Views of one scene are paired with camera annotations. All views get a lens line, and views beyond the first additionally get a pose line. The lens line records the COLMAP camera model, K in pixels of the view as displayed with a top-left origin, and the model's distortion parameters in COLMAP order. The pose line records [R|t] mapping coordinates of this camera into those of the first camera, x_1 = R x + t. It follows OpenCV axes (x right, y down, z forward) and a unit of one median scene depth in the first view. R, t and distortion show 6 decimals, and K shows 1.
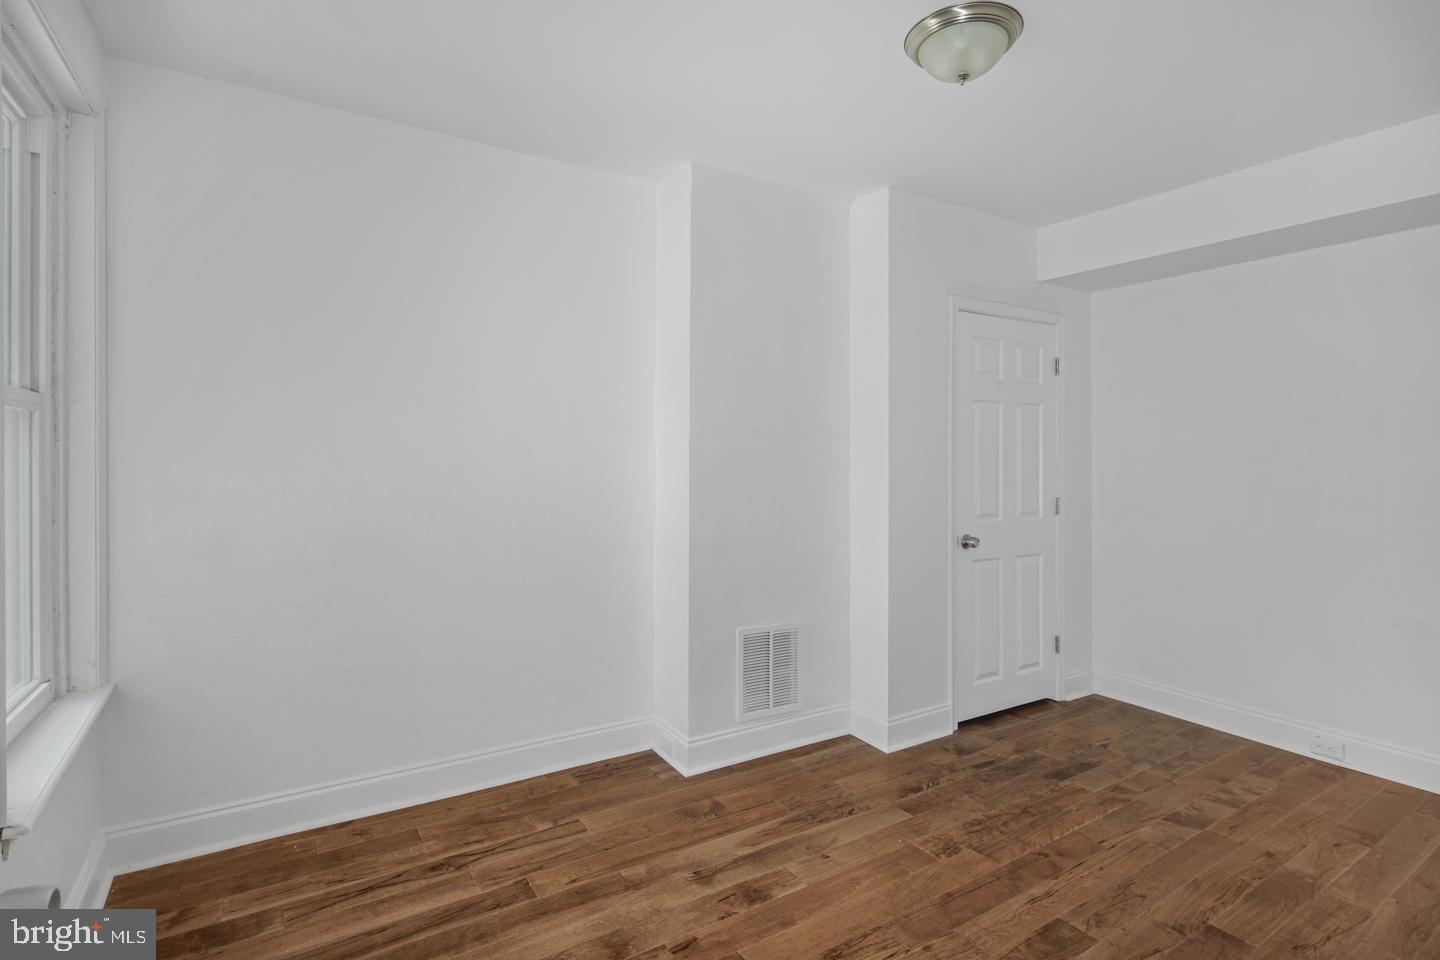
lens RADIAL K [[706.3, 0, 719.3], [0, 706.3, 470.3], [0, 0, 1]] dist [0.004664, -0.005128]
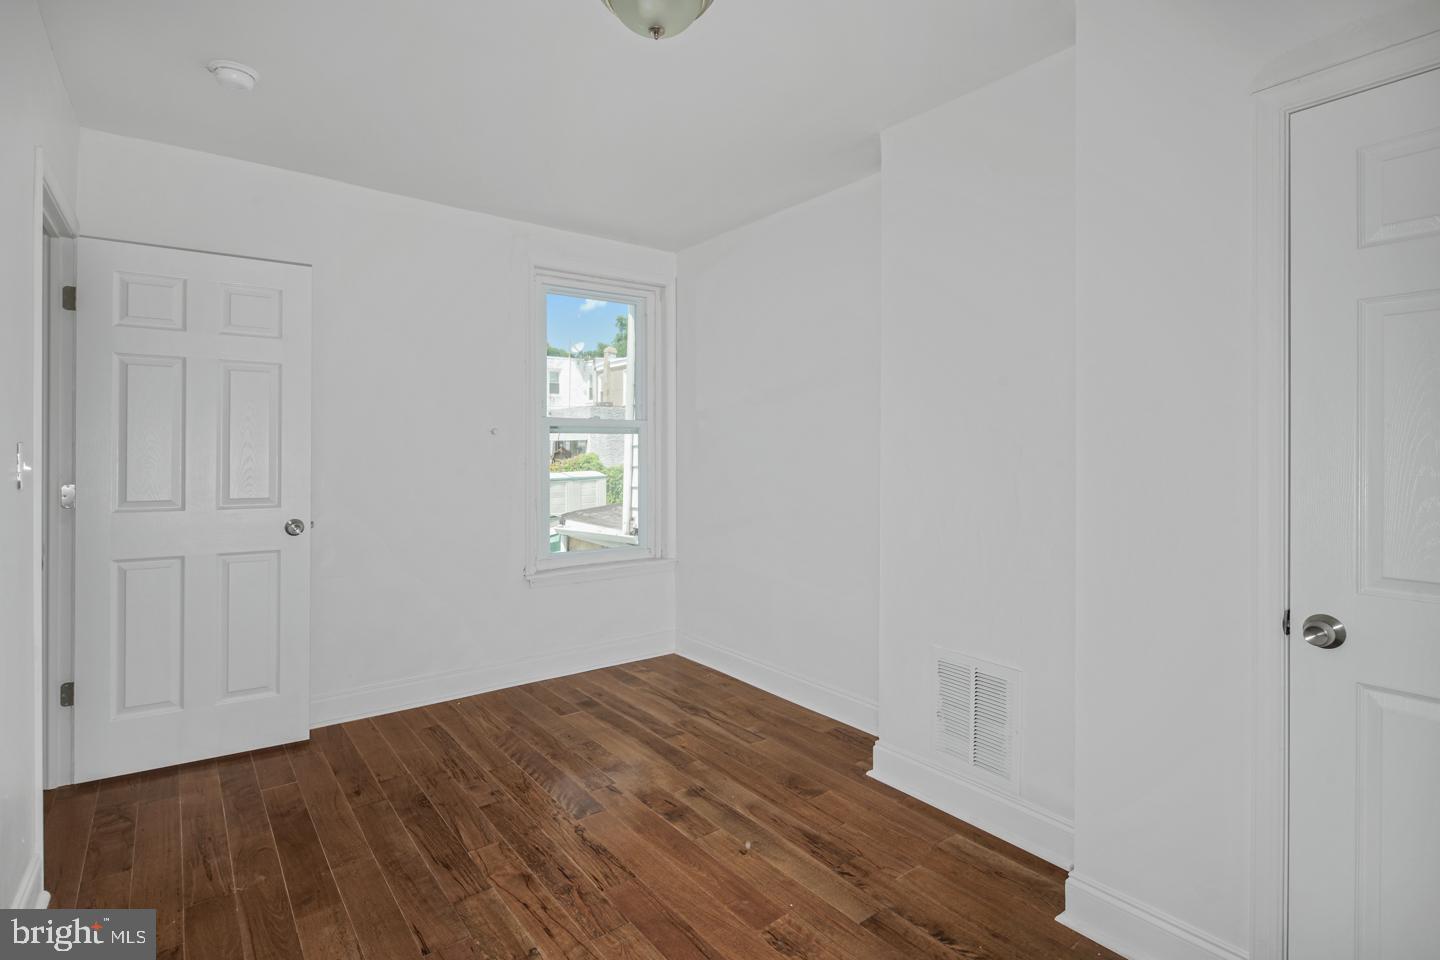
lens RADIAL K [[706.3, 0, 710.6], [0, 706.3, 452.5], [0, 0, 1]] dist [0.004664, -0.005128]
pose [[0.078524, -0.002636, -0.996909, 1.092262], [-0.013884, 0.999897, -0.003738, -0.004303], [0.996816, 0.014135, 0.078479, 0.843072]]
